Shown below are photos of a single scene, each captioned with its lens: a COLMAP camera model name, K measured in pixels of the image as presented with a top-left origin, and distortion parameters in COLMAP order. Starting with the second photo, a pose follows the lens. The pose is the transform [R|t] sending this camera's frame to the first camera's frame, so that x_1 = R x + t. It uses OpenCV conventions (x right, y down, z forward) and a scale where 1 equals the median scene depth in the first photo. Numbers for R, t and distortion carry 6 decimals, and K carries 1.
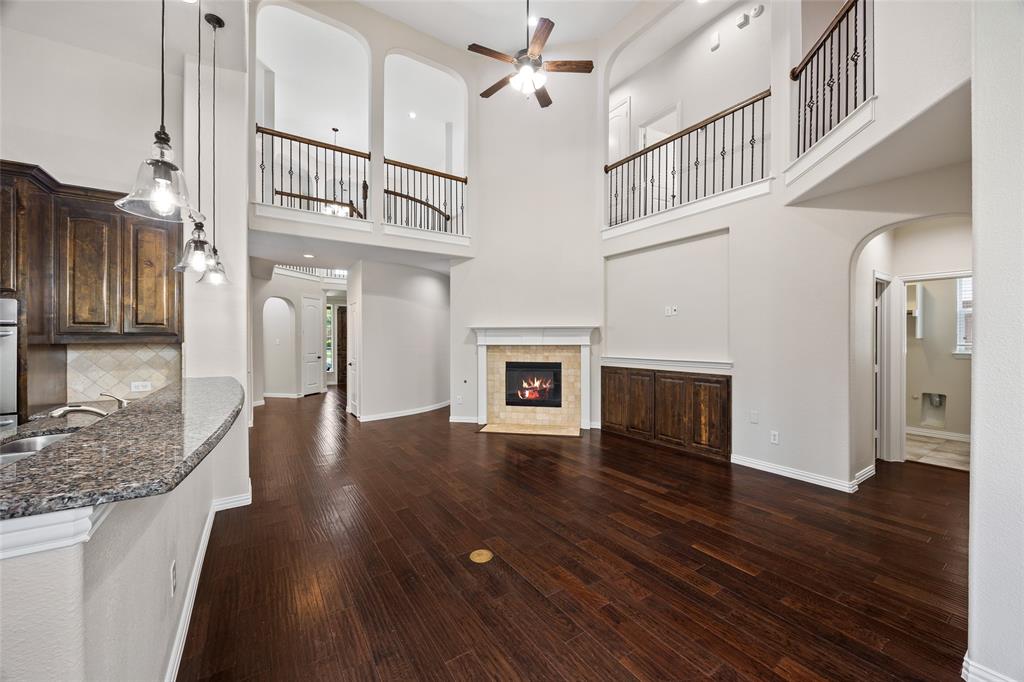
lens RADIAL K [[389.1, 0, 512.0], [0, 389.1, 341.0], [0, 0, 1]] dist [0.000229, 0.000036]
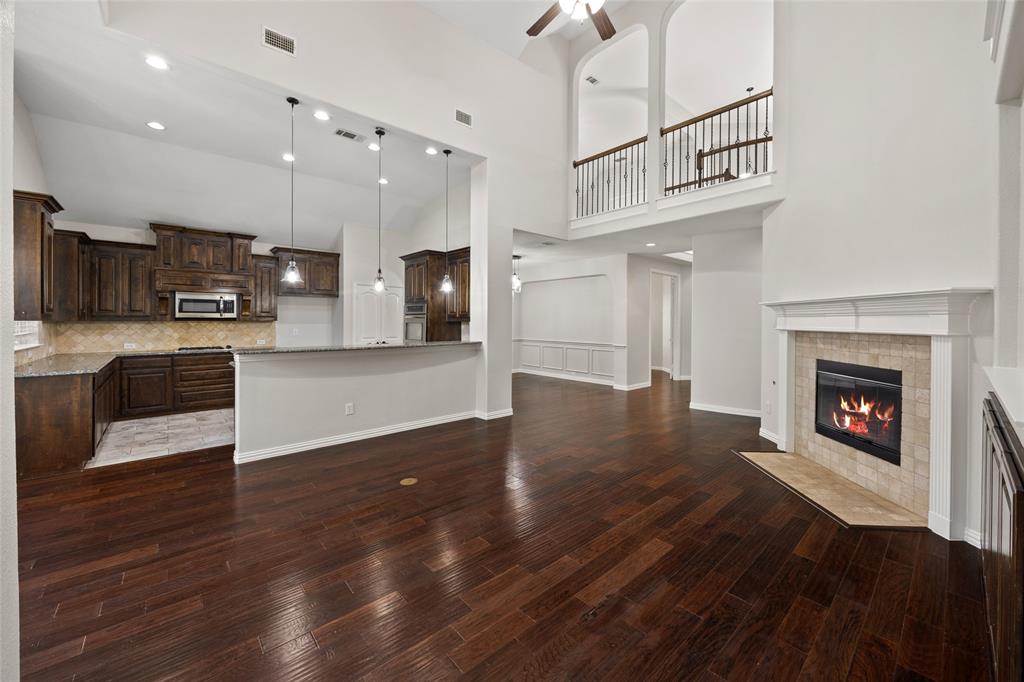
lens RADIAL K [[393.0, 0, 514.9], [0, 393.0, 320.7], [0, 0, 1]] dist [-0.001062, -0.000127]
pose [[0.139707, 0.003393, -0.990187, 0.571305], [-0.008533, 0.999961, 0.002223, -0.002957], [0.990156, 0.008139, 0.139730, 0.509794]]
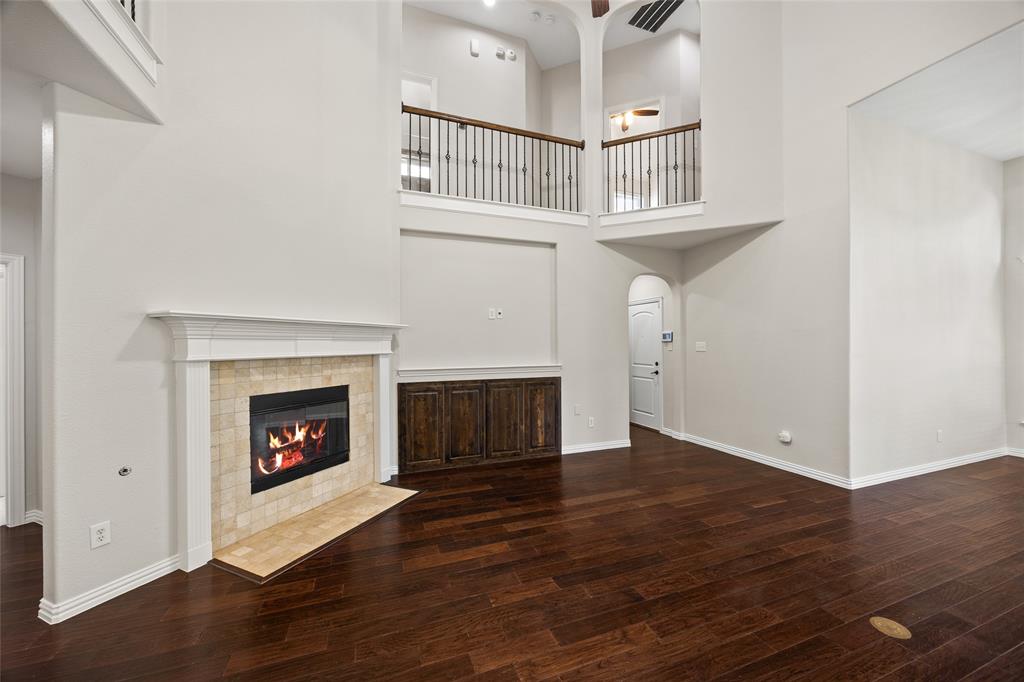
lens RADIAL K [[390.1, 0, 515.5], [0, 390.1, 346.7], [0, 0, 1]] dist [-0.001765, 0.000007]
pose [[0.215596, -0.005333, 0.976468, -0.426758], [0.009195, 0.999952, 0.003431, -0.002330], [-0.976439, 0.008239, 0.215634, 0.675683]]
